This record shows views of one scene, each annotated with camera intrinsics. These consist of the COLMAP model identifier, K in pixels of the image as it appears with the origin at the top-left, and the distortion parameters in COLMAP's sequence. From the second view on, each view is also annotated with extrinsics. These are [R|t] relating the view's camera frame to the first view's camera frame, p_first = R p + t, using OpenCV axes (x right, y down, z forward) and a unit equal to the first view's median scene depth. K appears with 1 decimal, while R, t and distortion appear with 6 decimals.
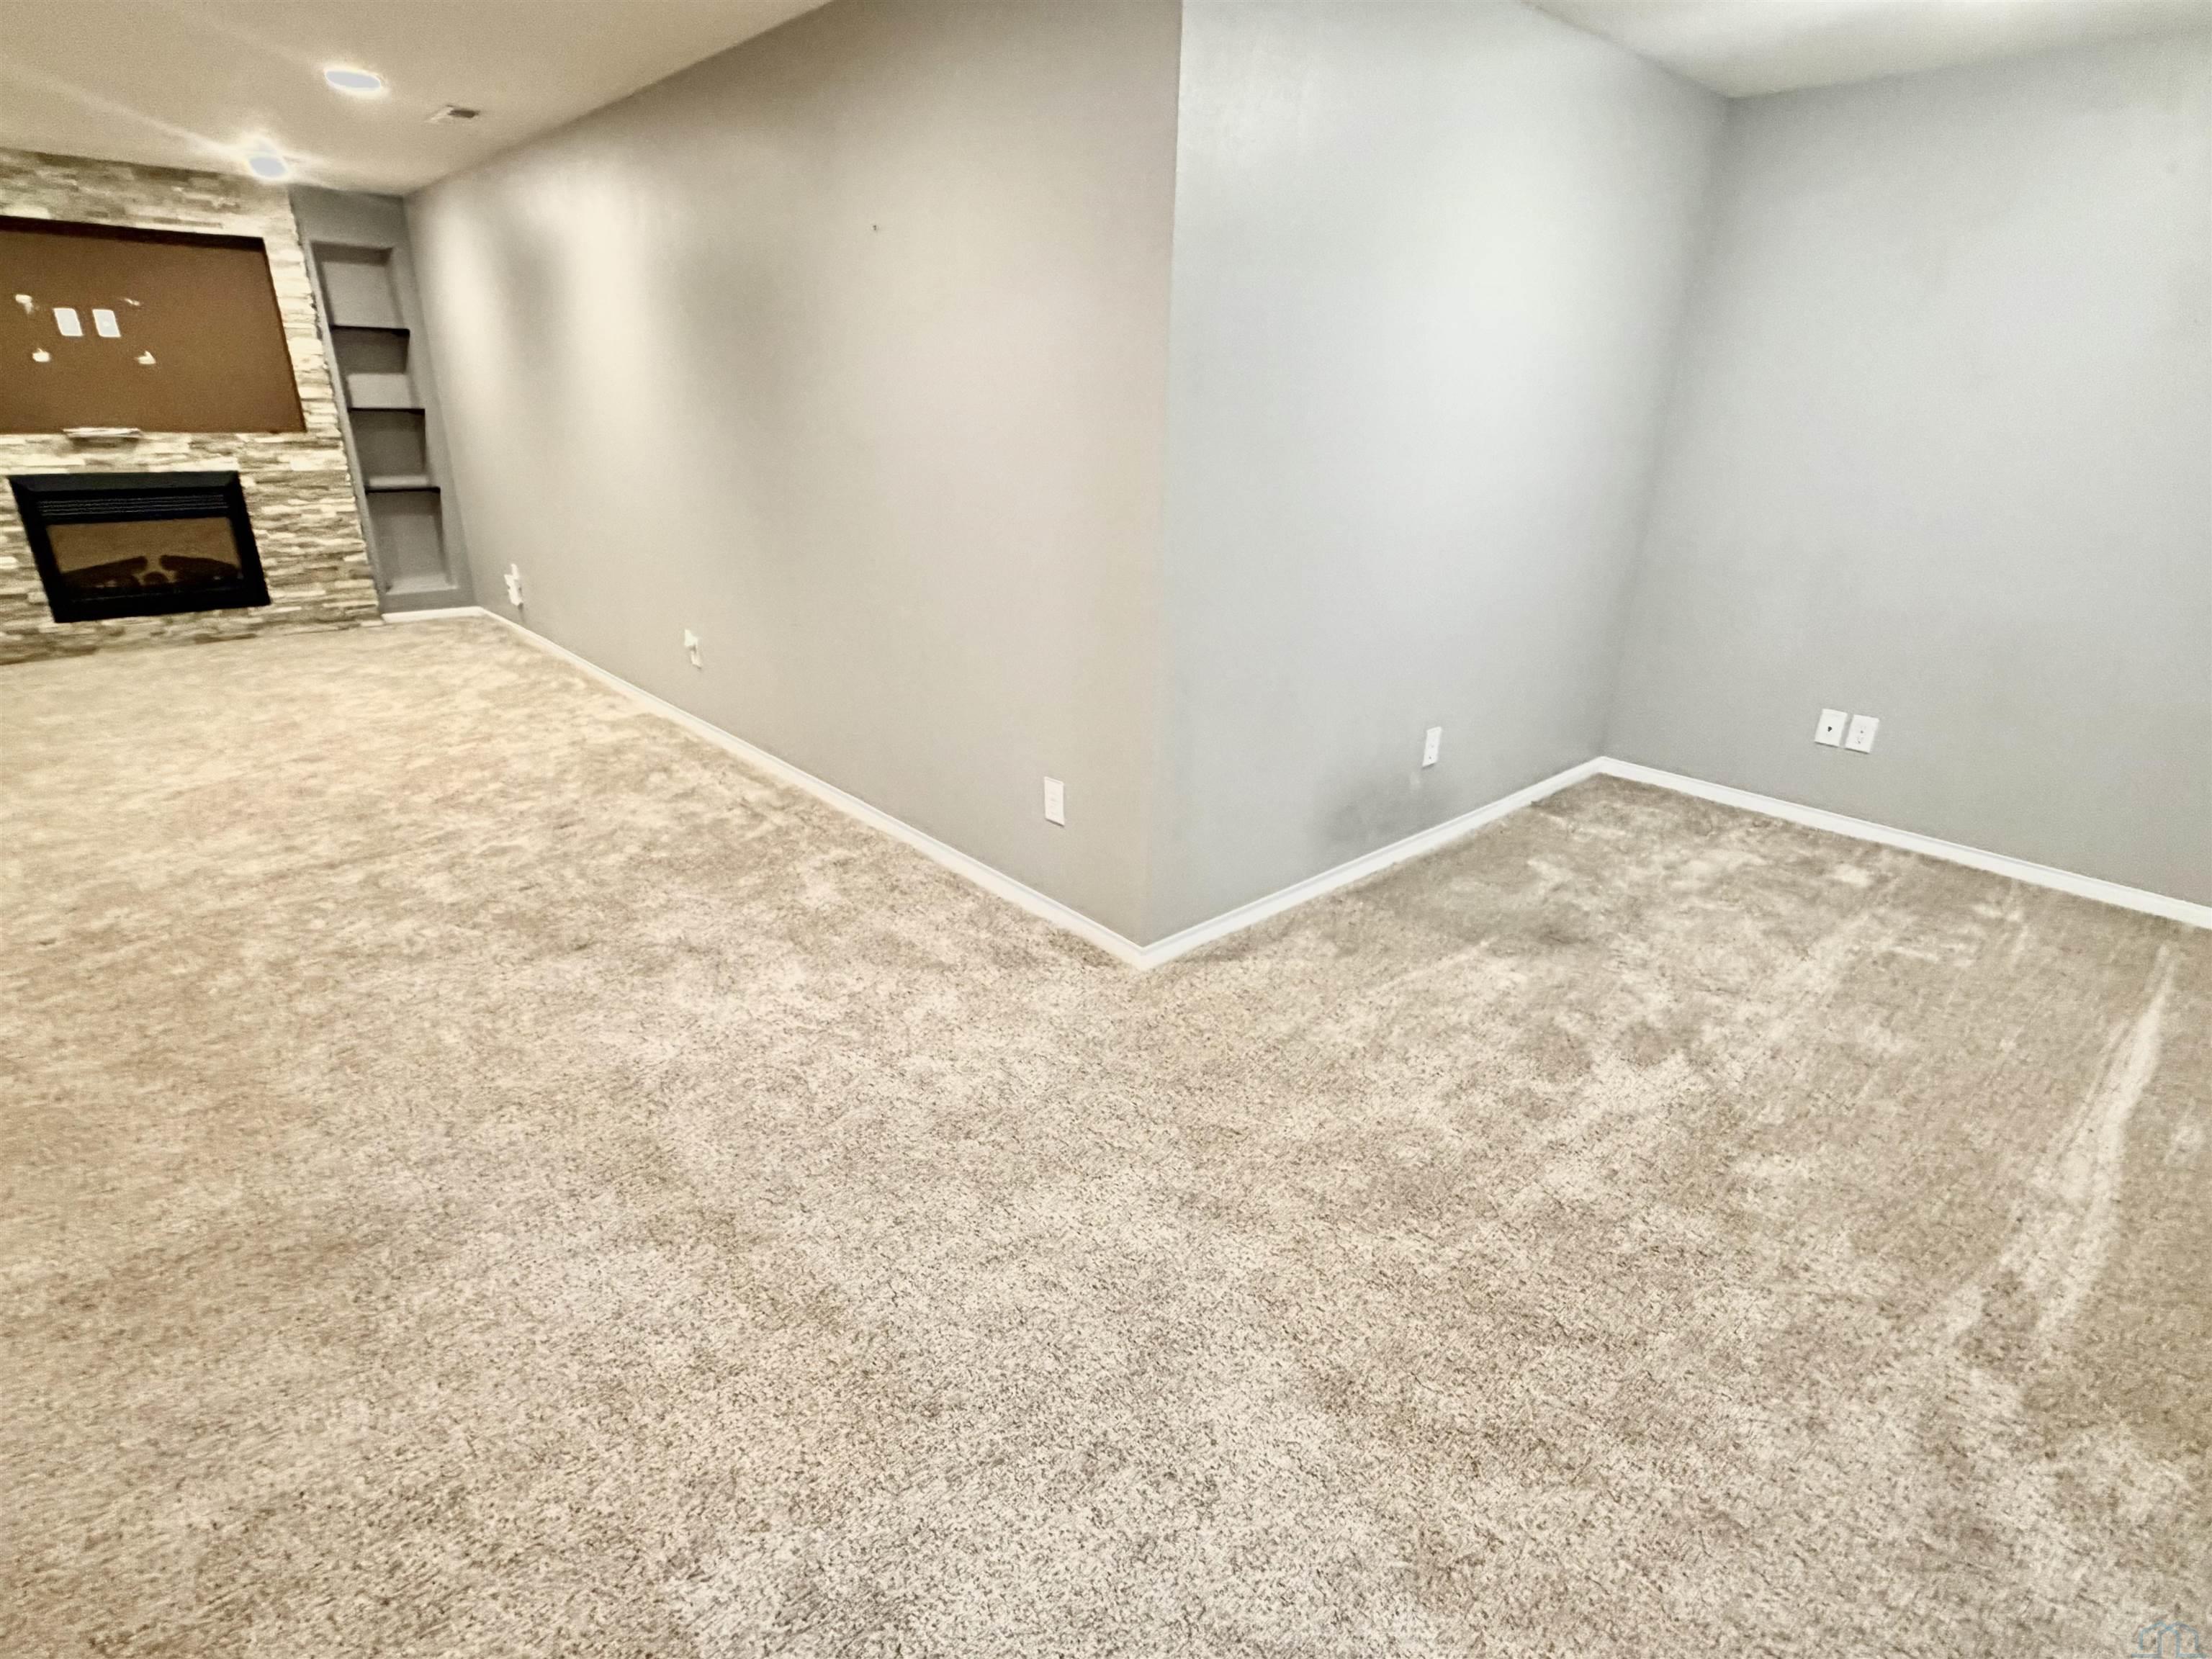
lens RADIAL K [[1101.6, 0, 1095.9], [0, 1101.6, 819.6], [0, 0, 1]] dist [0.001802, 0.000206]
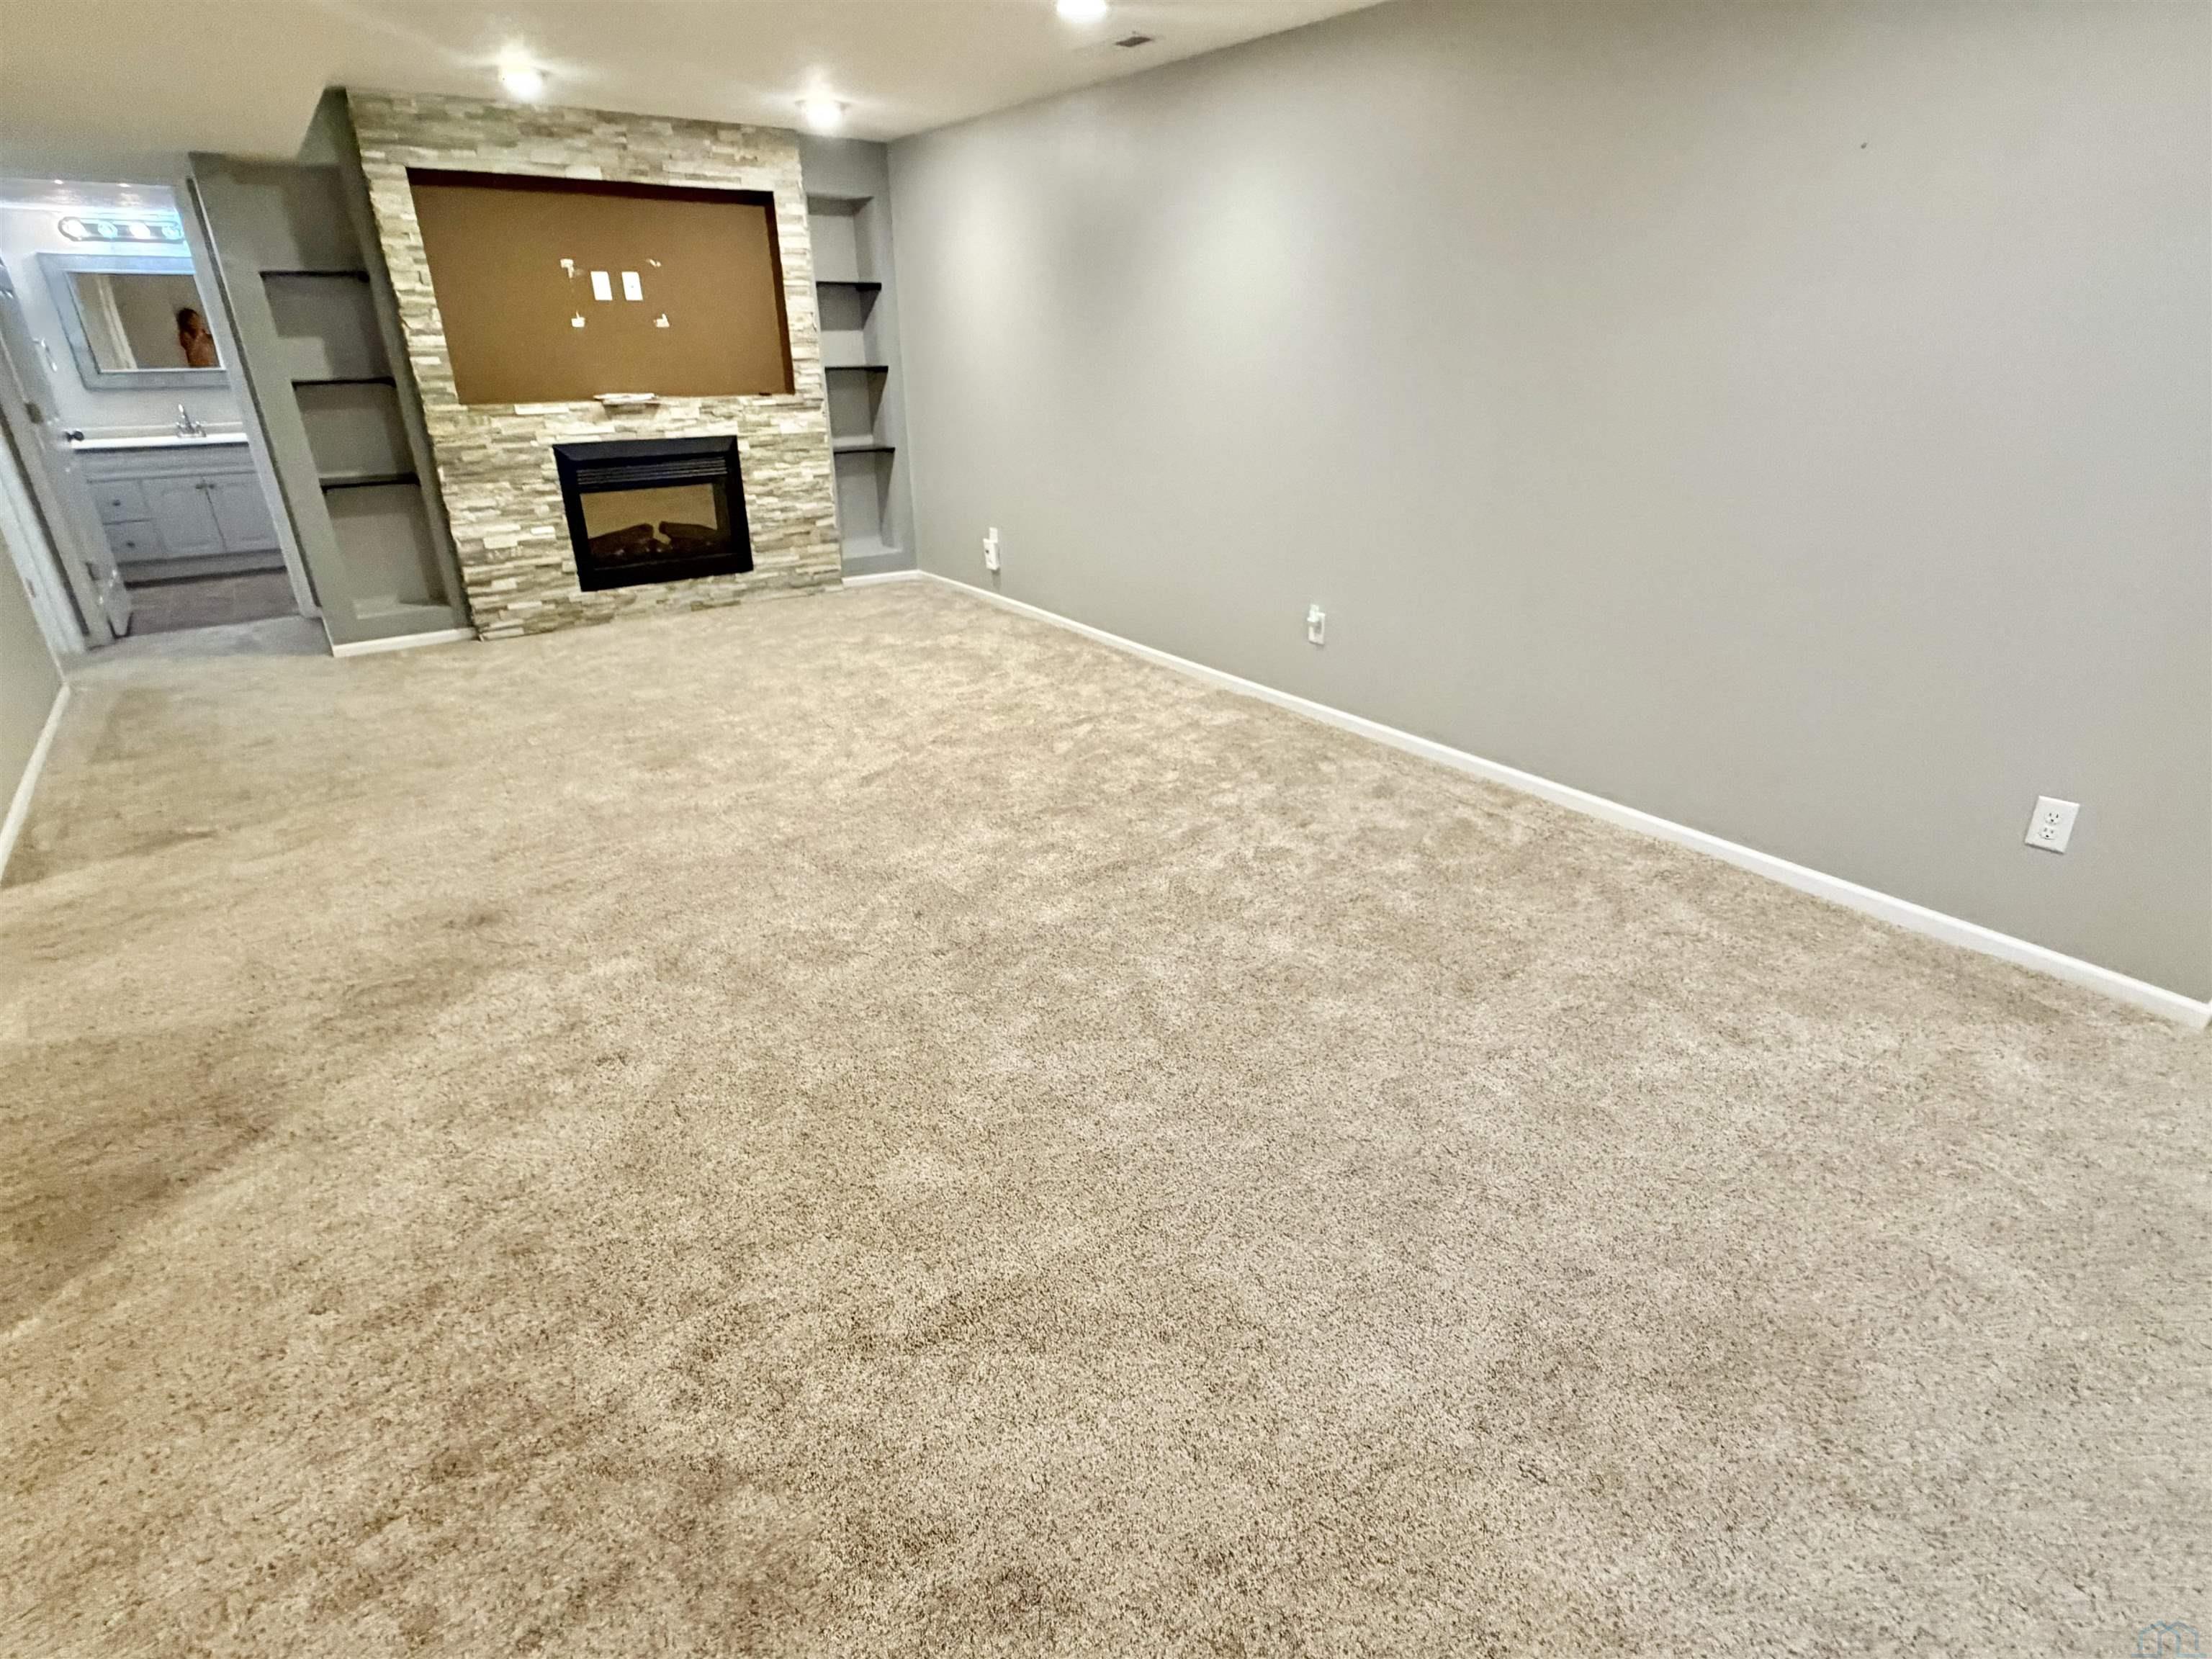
lens RADIAL K [[1101.6, 0, 1103.2], [0, 1101.6, 822.3], [0, 0, 1]] dist [0.001802, 0.000206]
pose [[0.994755, 0.020207, -0.100270, -0.364966], [-0.015007, 0.998516, 0.052345, -0.027638], [0.101179, -0.050566, 0.993582, 0.036519]]
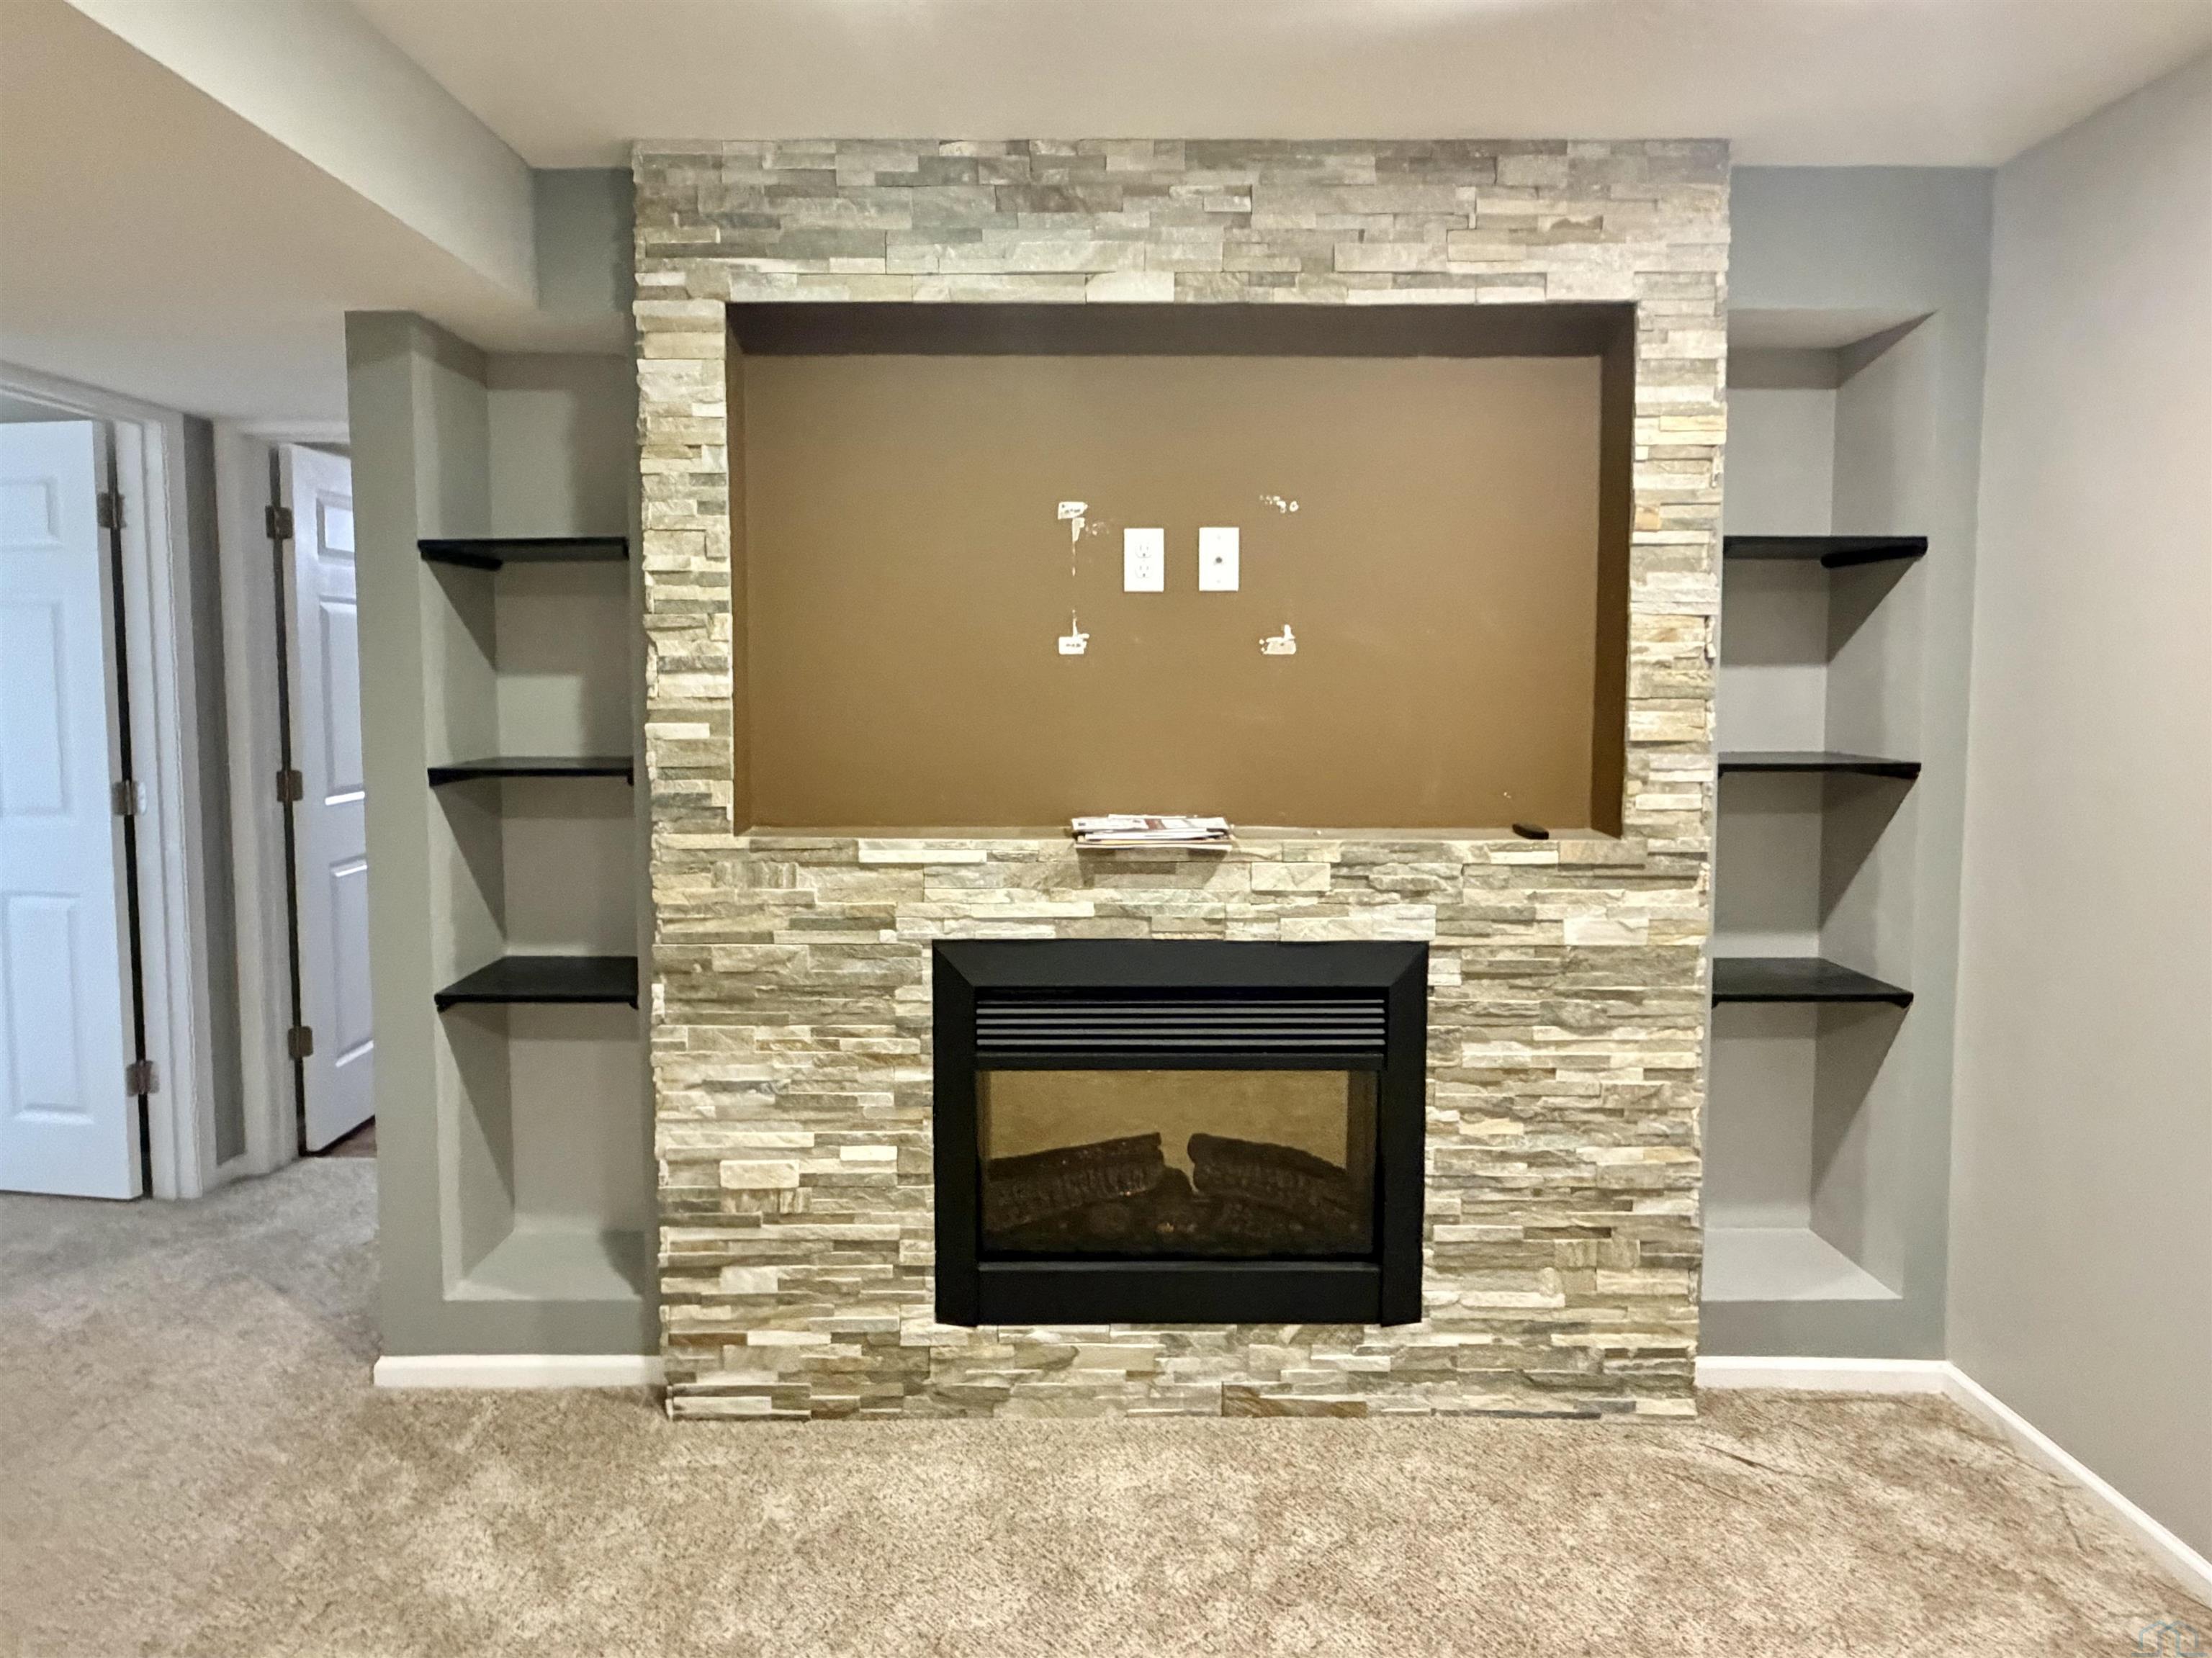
lens RADIAL K [[1376.5, 0, 1069.9], [0, 1376.5, 750.1], [0, 0, 1]] dist [0.004085, -0.000570]
pose [[0.747564, 0.022365, -0.663814, -0.613680], [-0.225917, 0.948404, -0.222468, -0.267350], [0.624588, 0.316276, 0.714045, 0.644630]]
